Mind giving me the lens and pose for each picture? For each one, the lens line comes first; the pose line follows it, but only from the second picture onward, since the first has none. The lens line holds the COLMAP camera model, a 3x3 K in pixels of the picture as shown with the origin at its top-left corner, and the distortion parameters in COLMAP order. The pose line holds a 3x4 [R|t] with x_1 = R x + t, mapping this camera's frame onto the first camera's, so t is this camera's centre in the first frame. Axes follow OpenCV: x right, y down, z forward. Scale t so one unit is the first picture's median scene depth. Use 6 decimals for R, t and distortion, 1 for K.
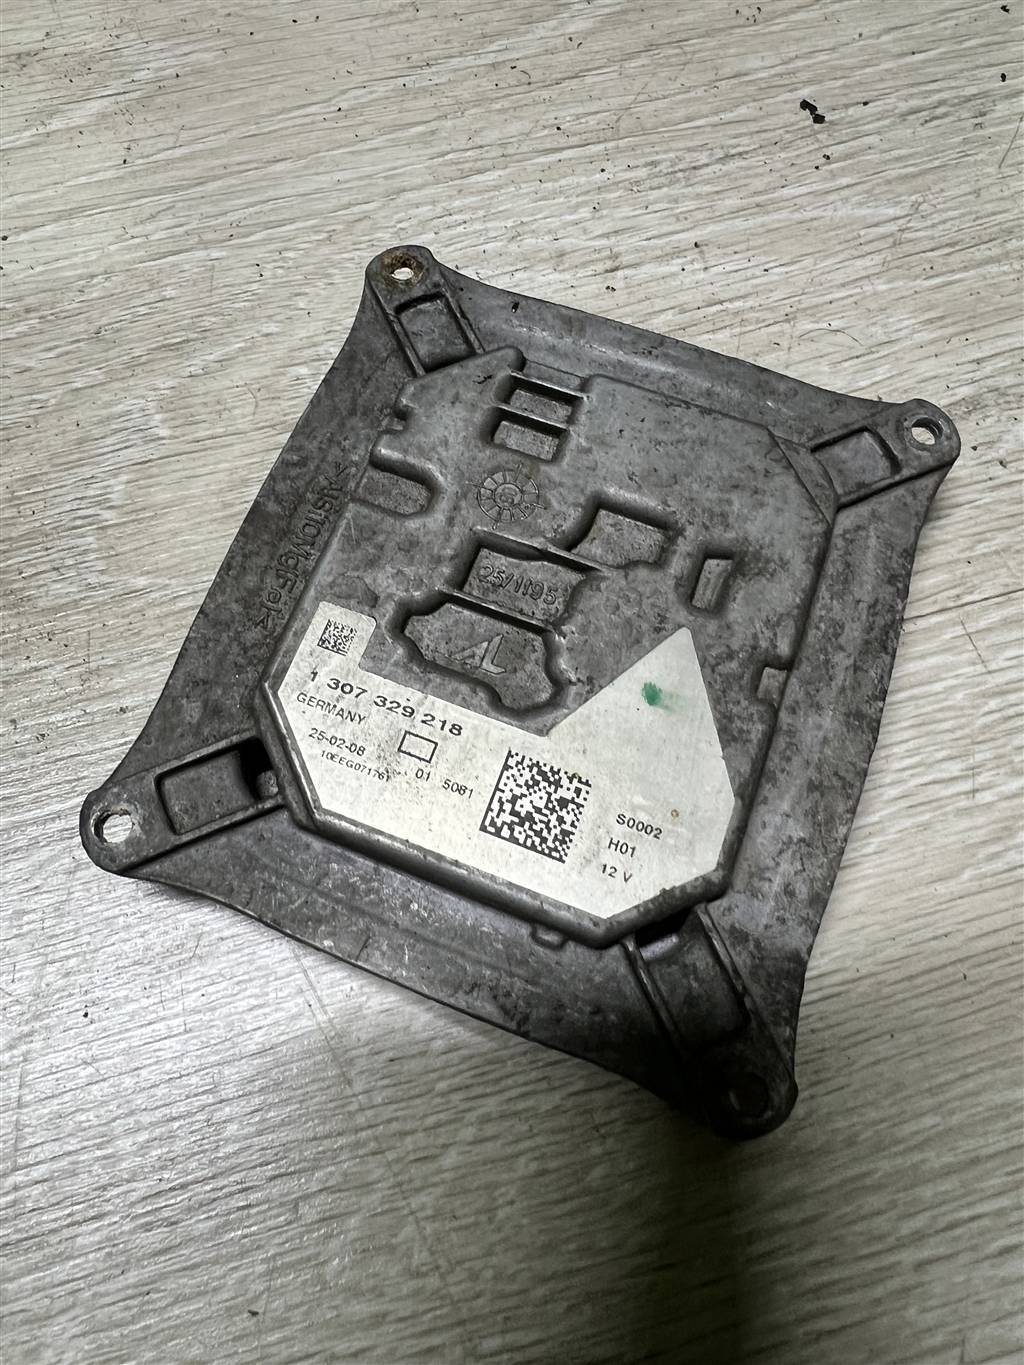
lens RADIAL K [[1047.4, 0, 415.3], [0, 1047.4, 633.0], [0, 0, 1]] dist [0.009202, -0.021248]
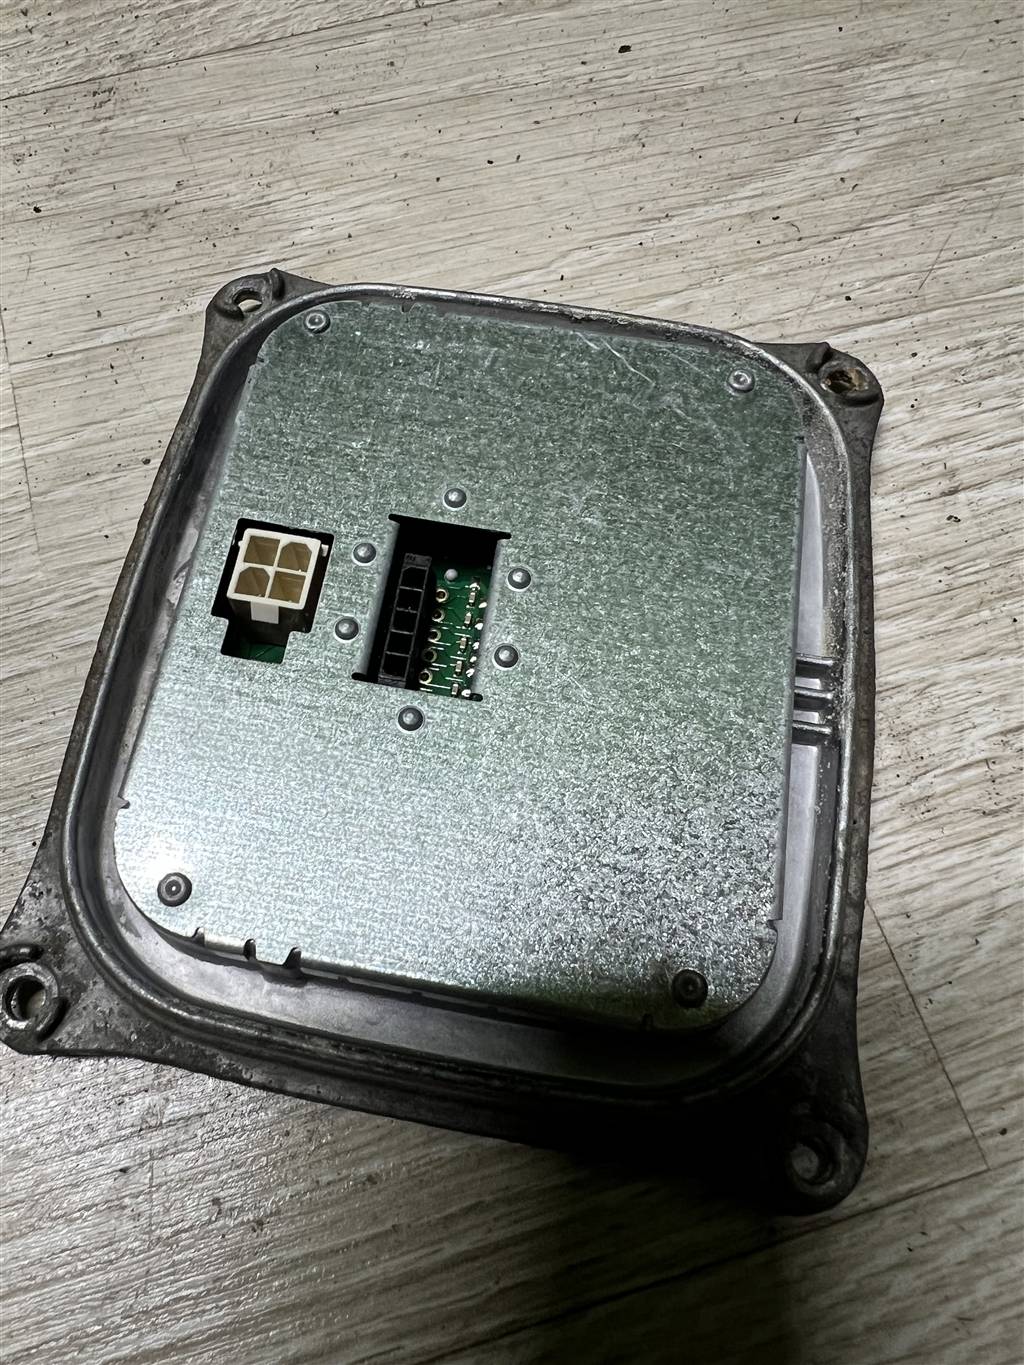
lens RADIAL K [[1047.4, 0, 427.8], [0, 1047.4, 651.3], [0, 0, 1]] dist [0.009202, -0.021248]
pose [[0.999702, -0.023298, 0.007284, -0.246263], [0.023464, 0.999443, -0.023722, -0.271346], [-0.006727, 0.023886, 0.999692, 0.297315]]
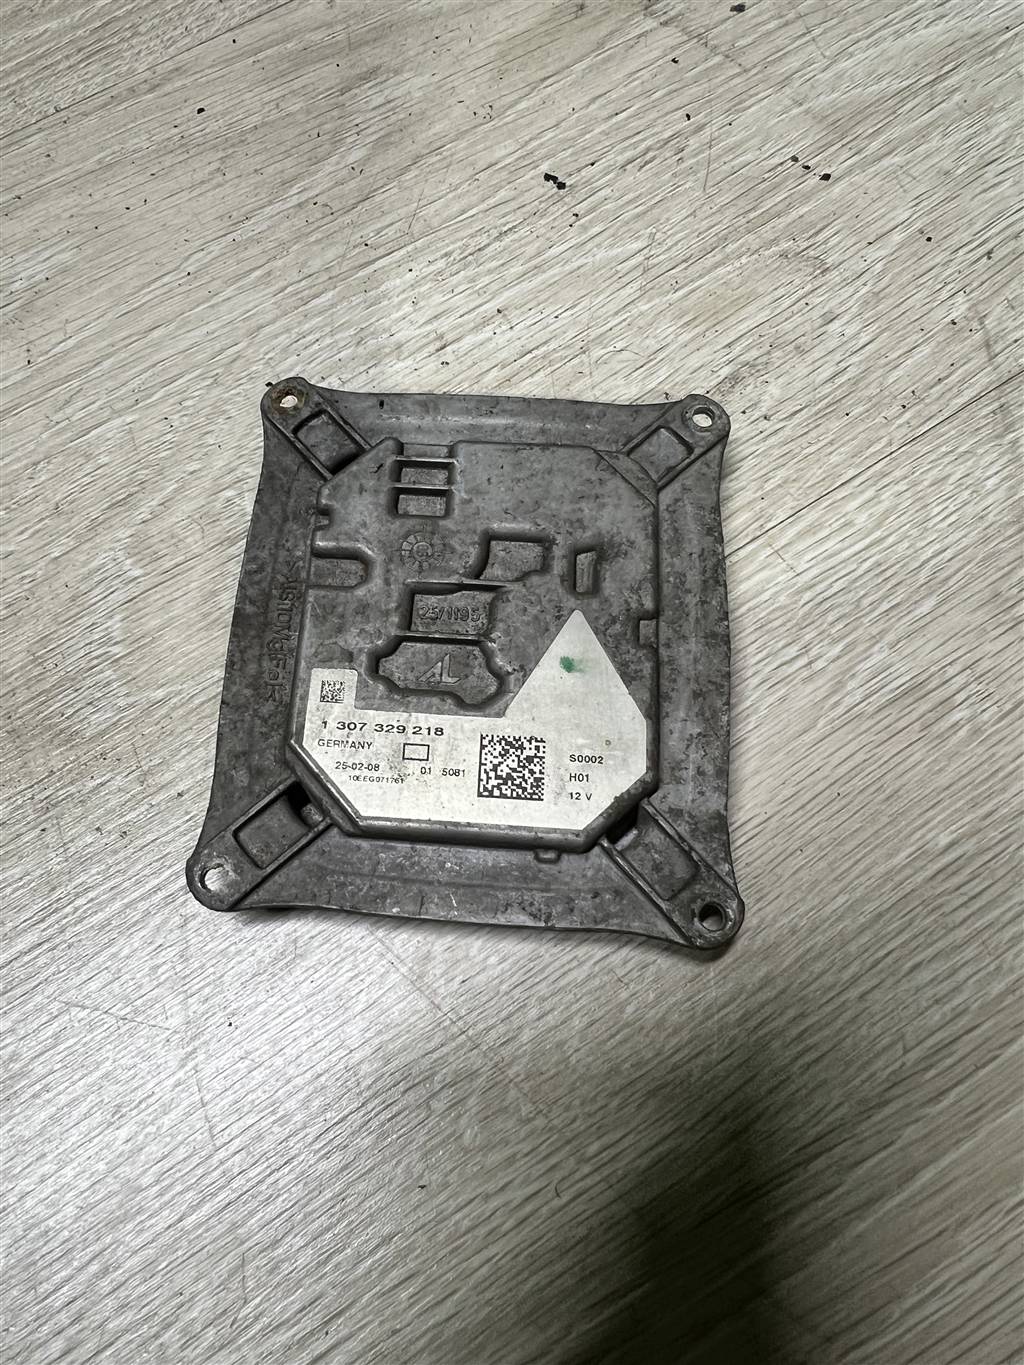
lens RADIAL K [[1047.4, 0, 423.4], [0, 1047.4, 636.4], [0, 0, 1]] dist [0.009202, -0.021248]
pose [[0.953221, -0.286702, 0.095771, -0.066486], [0.286989, 0.957870, 0.011071, -0.041039], [-0.094910, 0.016932, 0.995342, -0.307543]]
